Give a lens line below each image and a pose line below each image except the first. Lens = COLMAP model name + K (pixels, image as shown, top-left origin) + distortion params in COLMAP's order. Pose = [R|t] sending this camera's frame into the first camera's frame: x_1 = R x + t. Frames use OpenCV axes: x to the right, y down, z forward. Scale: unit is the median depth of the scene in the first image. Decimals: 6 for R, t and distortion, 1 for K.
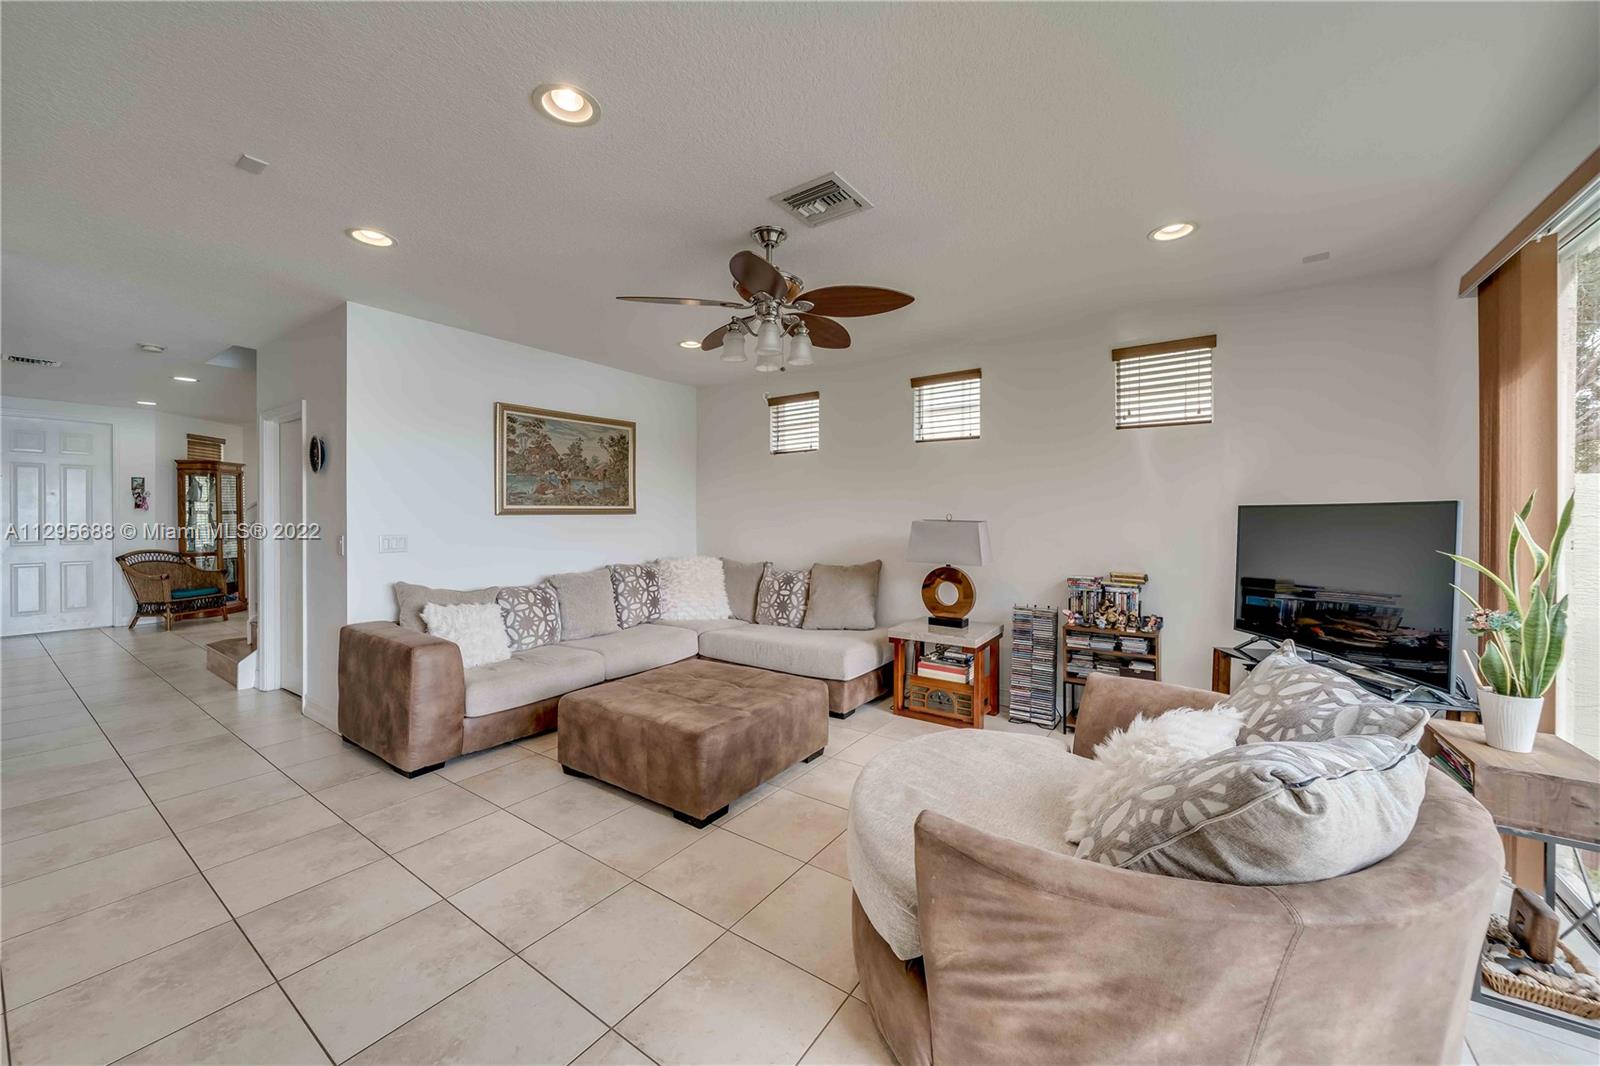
lens RADIAL K [[612.7, 0, 787.5], [0, 612.7, 514.0], [0, 0, 1]] dist [-0.002228, -0.000552]
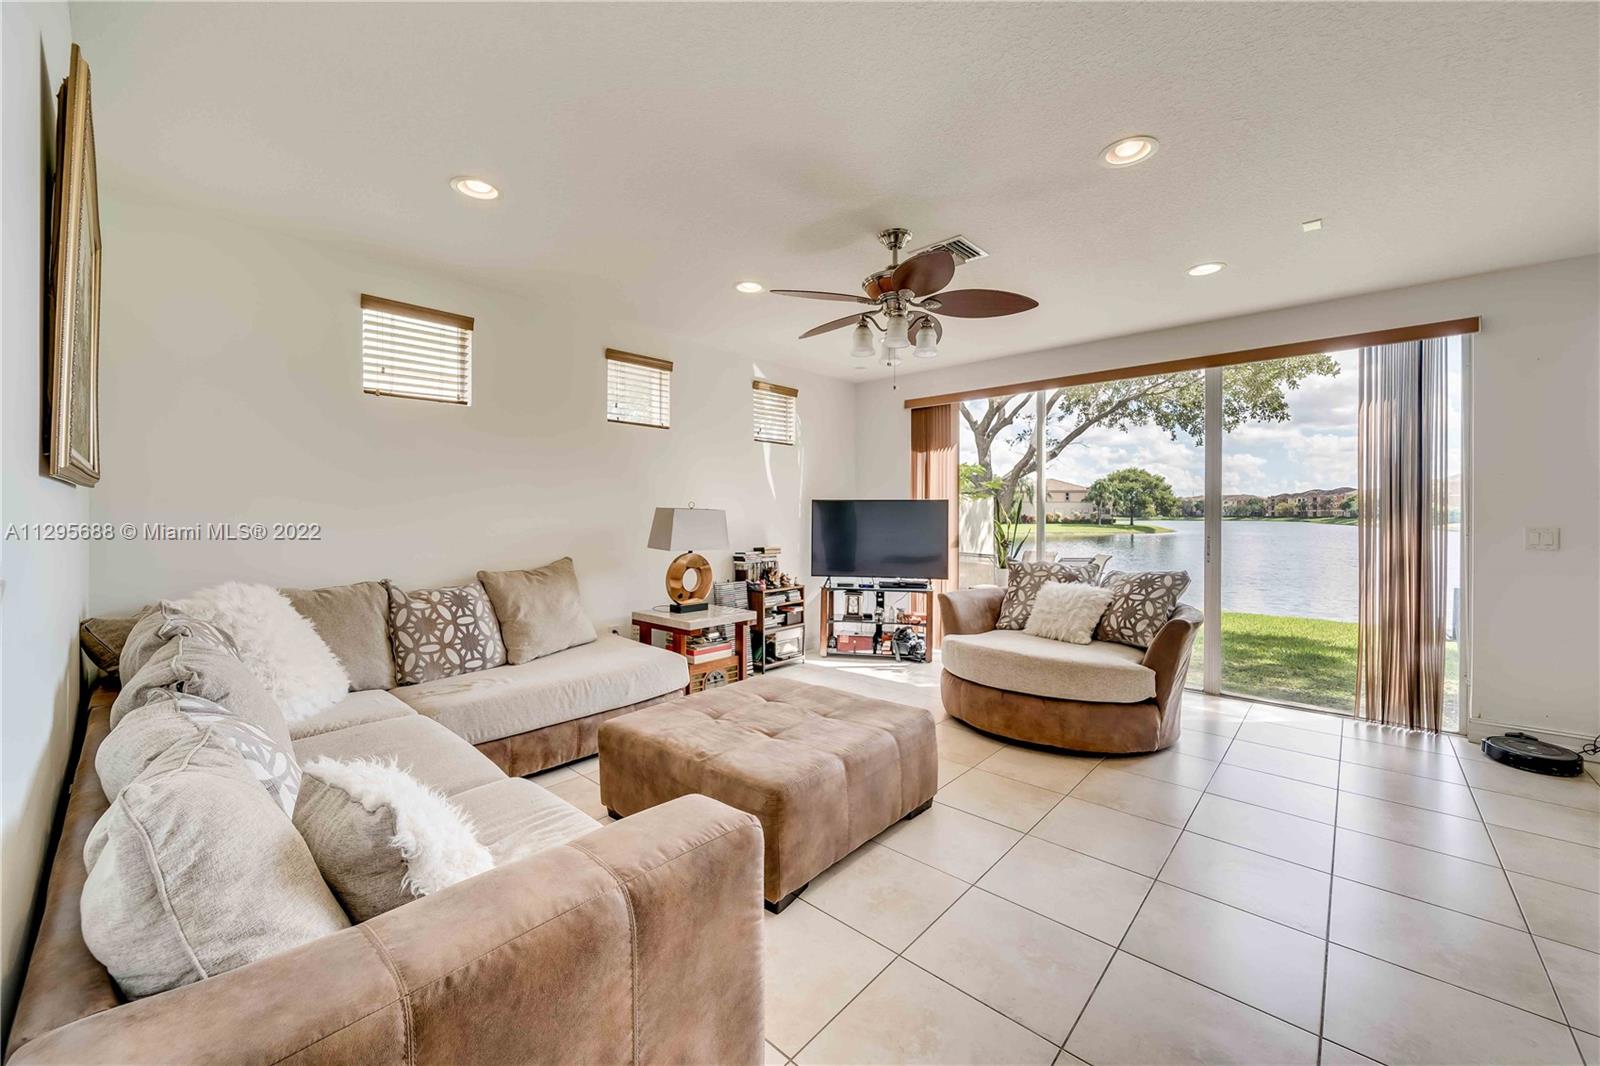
lens RADIAL K [[612.7, 0, 801.9], [0, 612.7, 514.3], [0, 0, 1]] dist [-0.002228, -0.000552]
pose [[0.115997, -0.002781, 0.993246, -0.675105], [-0.003018, 0.999990, 0.003153, 0.015678], [-0.993245, -0.003363, 0.115988, 0.642986]]
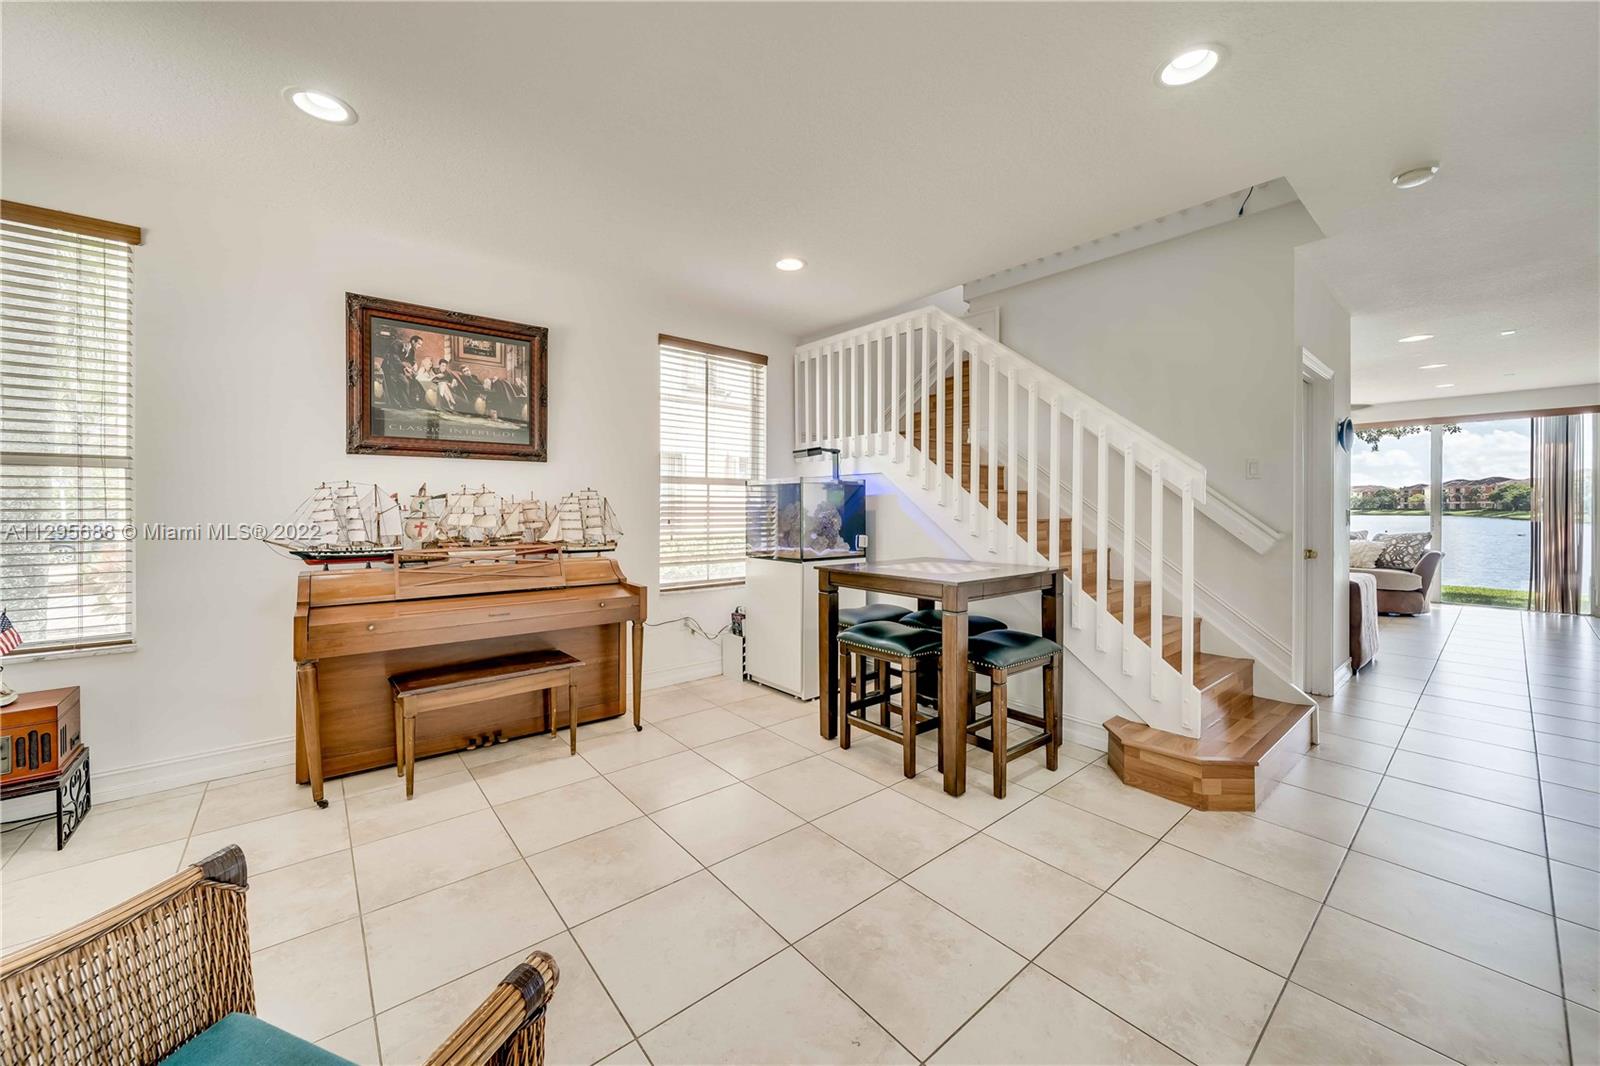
lens RADIAL K [[612.7, 0, 777.9], [0, 612.7, 507.5], [0, 0, 1]] dist [-0.002228, -0.000552]
pose [[0.252501, -0.001900, 0.967595, -1.767373], [-0.000408, 0.999998, 0.002070, 0.025004], [-0.967596, -0.000918, 0.252500, 1.463655]]
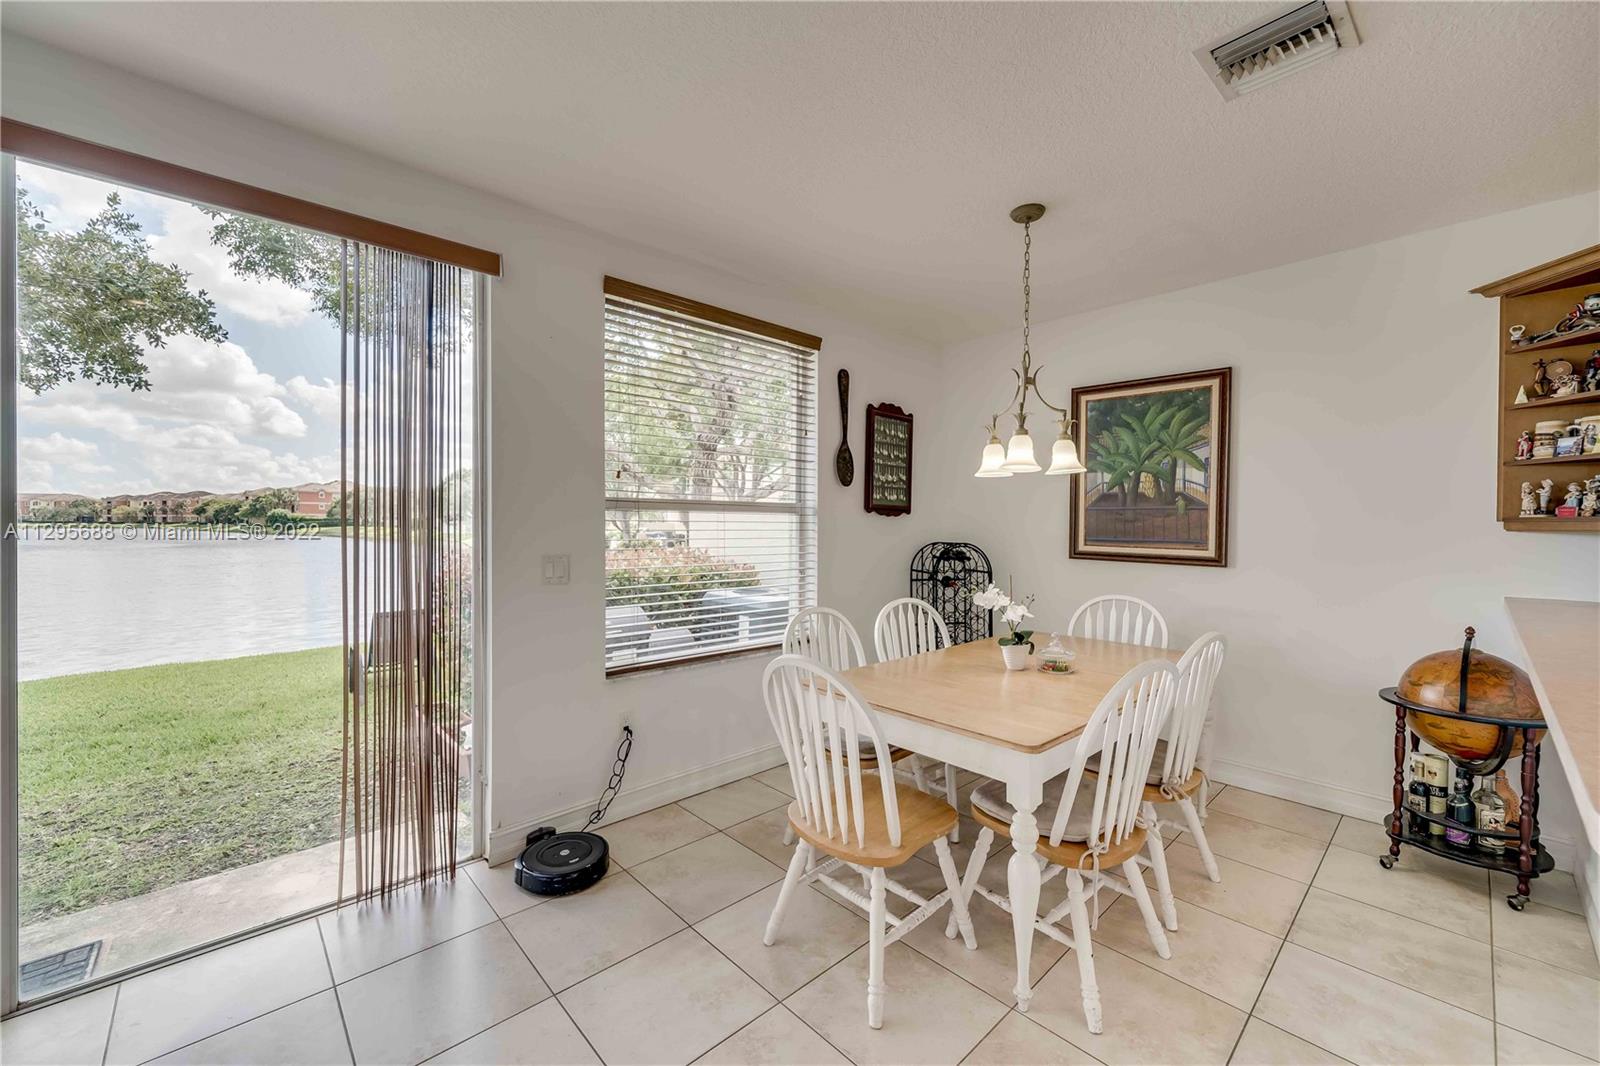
lens RADIAL K [[641.5, 0, 798.8], [0, 641.5, 530.8], [0, 0, 1]] dist [-0.001632, 0.000169]
pose [[-0.978564, -0.009354, 0.205730, -0.203373], [-0.007193, 0.999911, 0.011247, -0.001127], [-0.205816, 0.009526, -0.978544, 0.392516]]
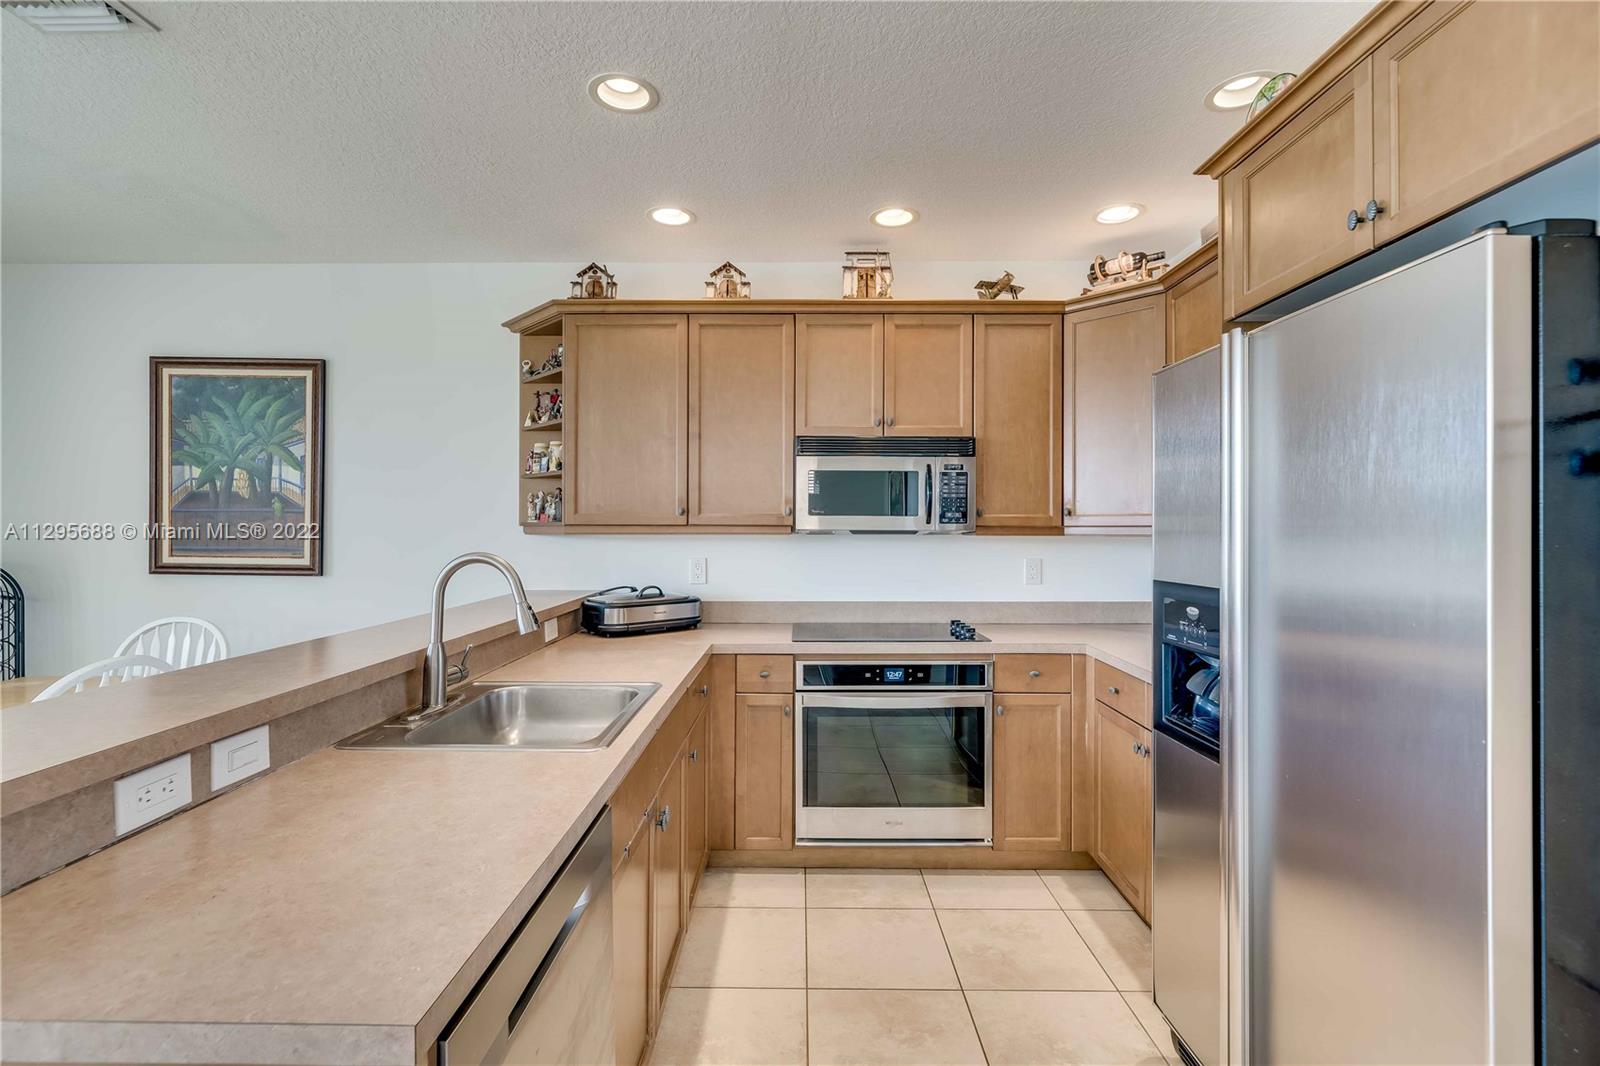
lens RADIAL K [[727.8, 0, 795.7], [0, 727.8, 529.2], [0, 0, 1]] dist [0.000511, -0.000314]
pose [[-0.816600, -0.002686, -0.577197, -0.495690], [-0.001633, 0.999996, -0.002343, -0.002769], [0.577201, -0.000971, -0.816601, 0.491774]]
